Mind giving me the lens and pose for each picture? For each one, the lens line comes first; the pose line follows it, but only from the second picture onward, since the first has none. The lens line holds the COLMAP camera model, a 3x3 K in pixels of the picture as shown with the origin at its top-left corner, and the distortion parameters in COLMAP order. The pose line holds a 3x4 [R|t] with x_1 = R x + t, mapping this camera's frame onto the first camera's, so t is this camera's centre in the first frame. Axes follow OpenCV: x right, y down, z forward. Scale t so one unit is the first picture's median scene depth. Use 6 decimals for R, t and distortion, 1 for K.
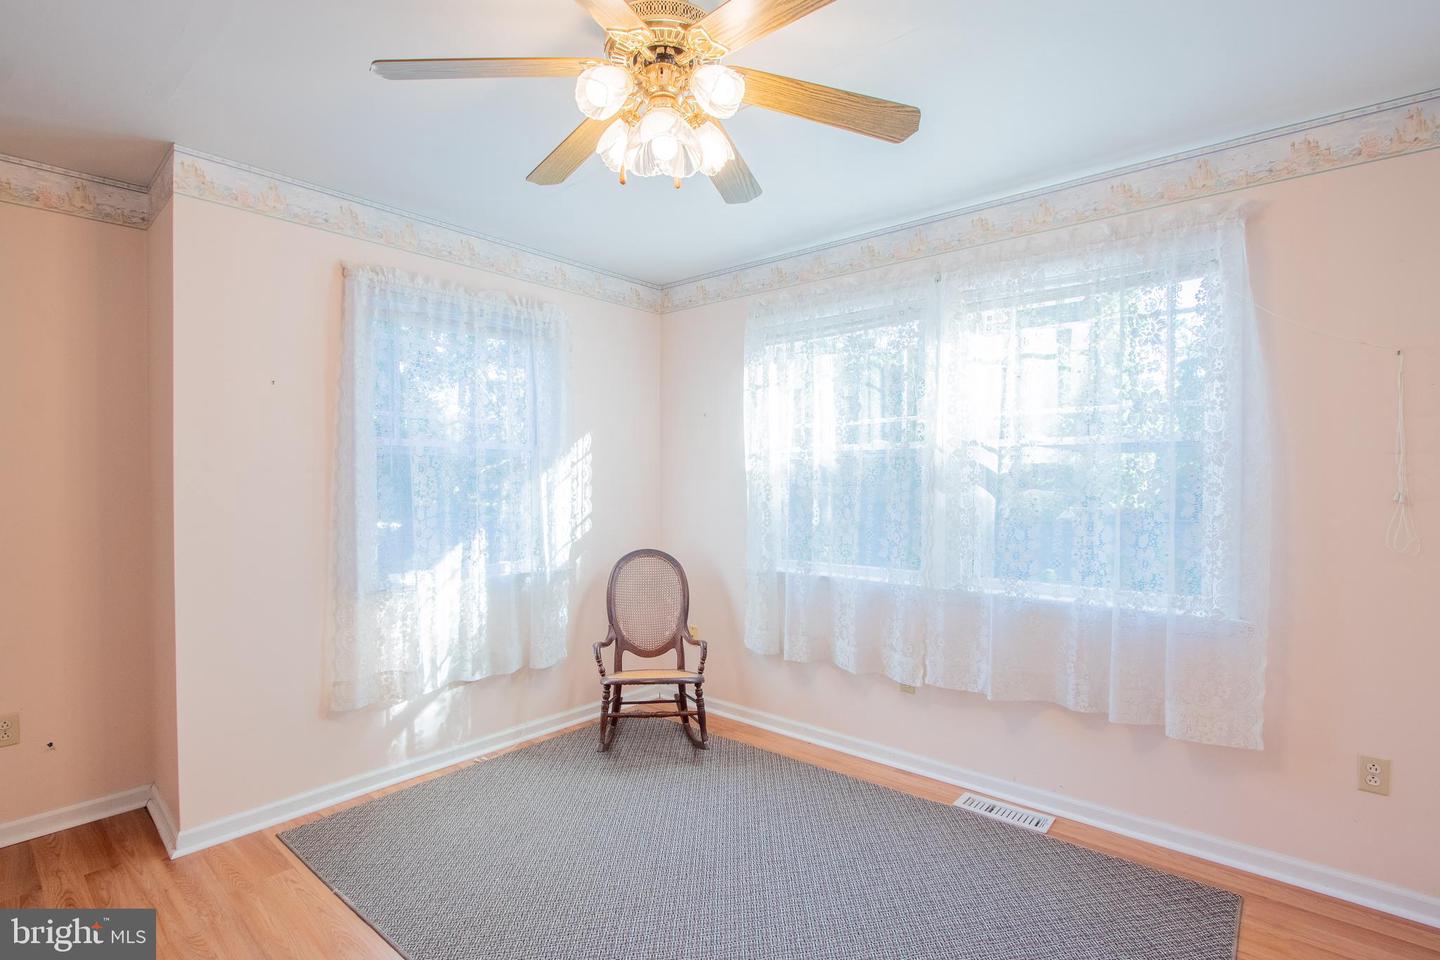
lens RADIAL K [[695.6, 0, 717.3], [0, 695.6, 474.9], [0, 0, 1]] dist [-0.011714, 0.000109]
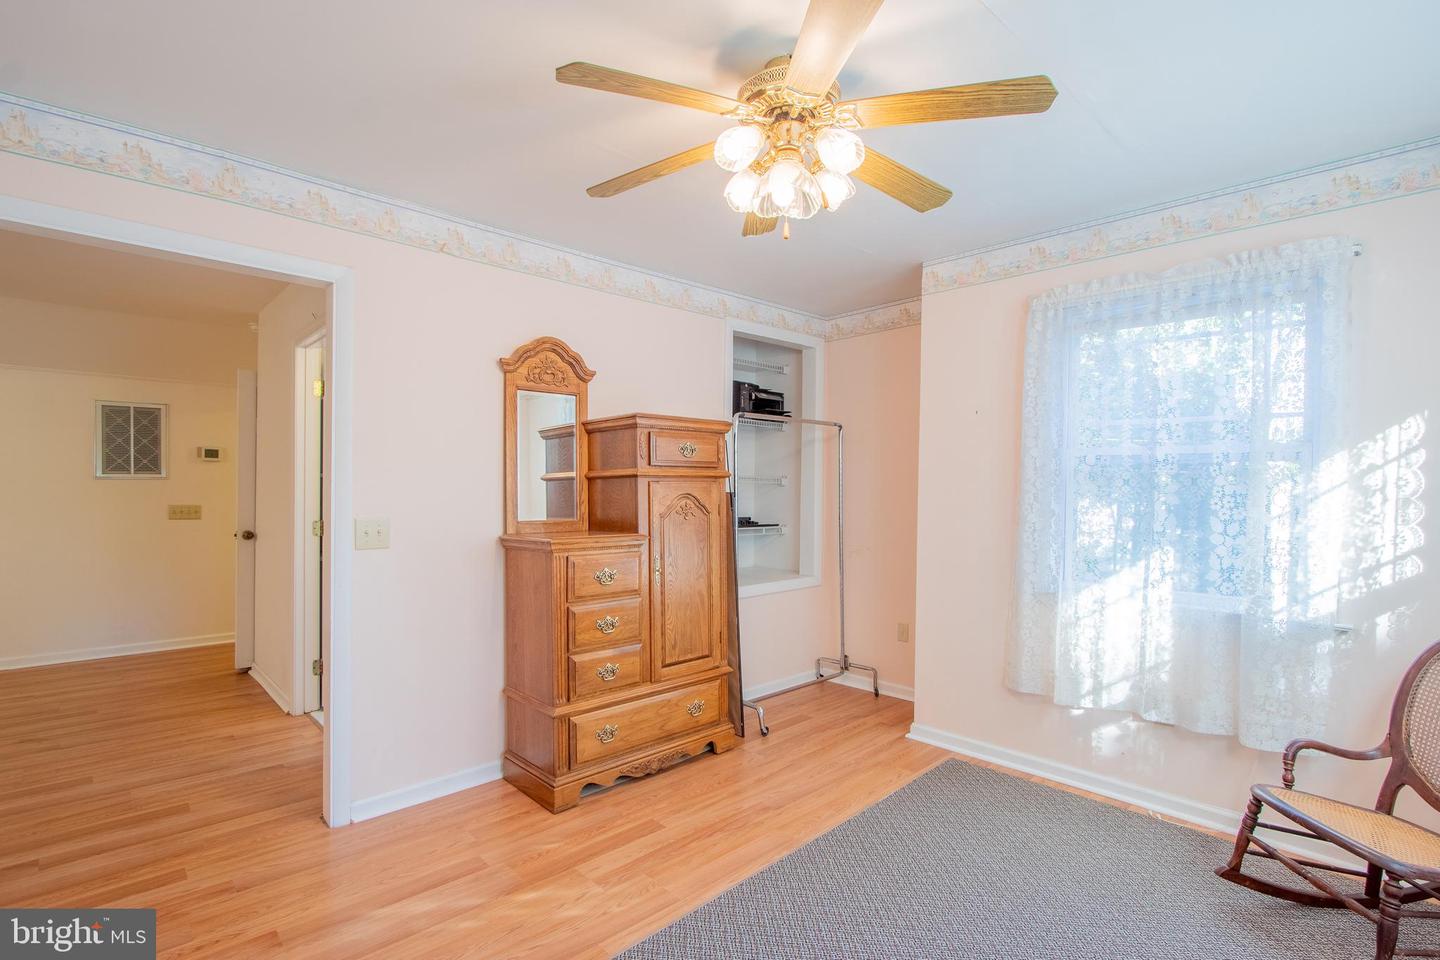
lens RADIAL K [[690.3, 0, 725.4], [0, 690.3, 462.7], [0, 0, 1]] dist [-0.014310, 0.000531]
pose [[-0.094025, -0.028217, -0.995170, 0.559709], [-0.003063, 0.999602, -0.028053, -0.000497], [0.995565, 0.000410, -0.094074, 0.544304]]
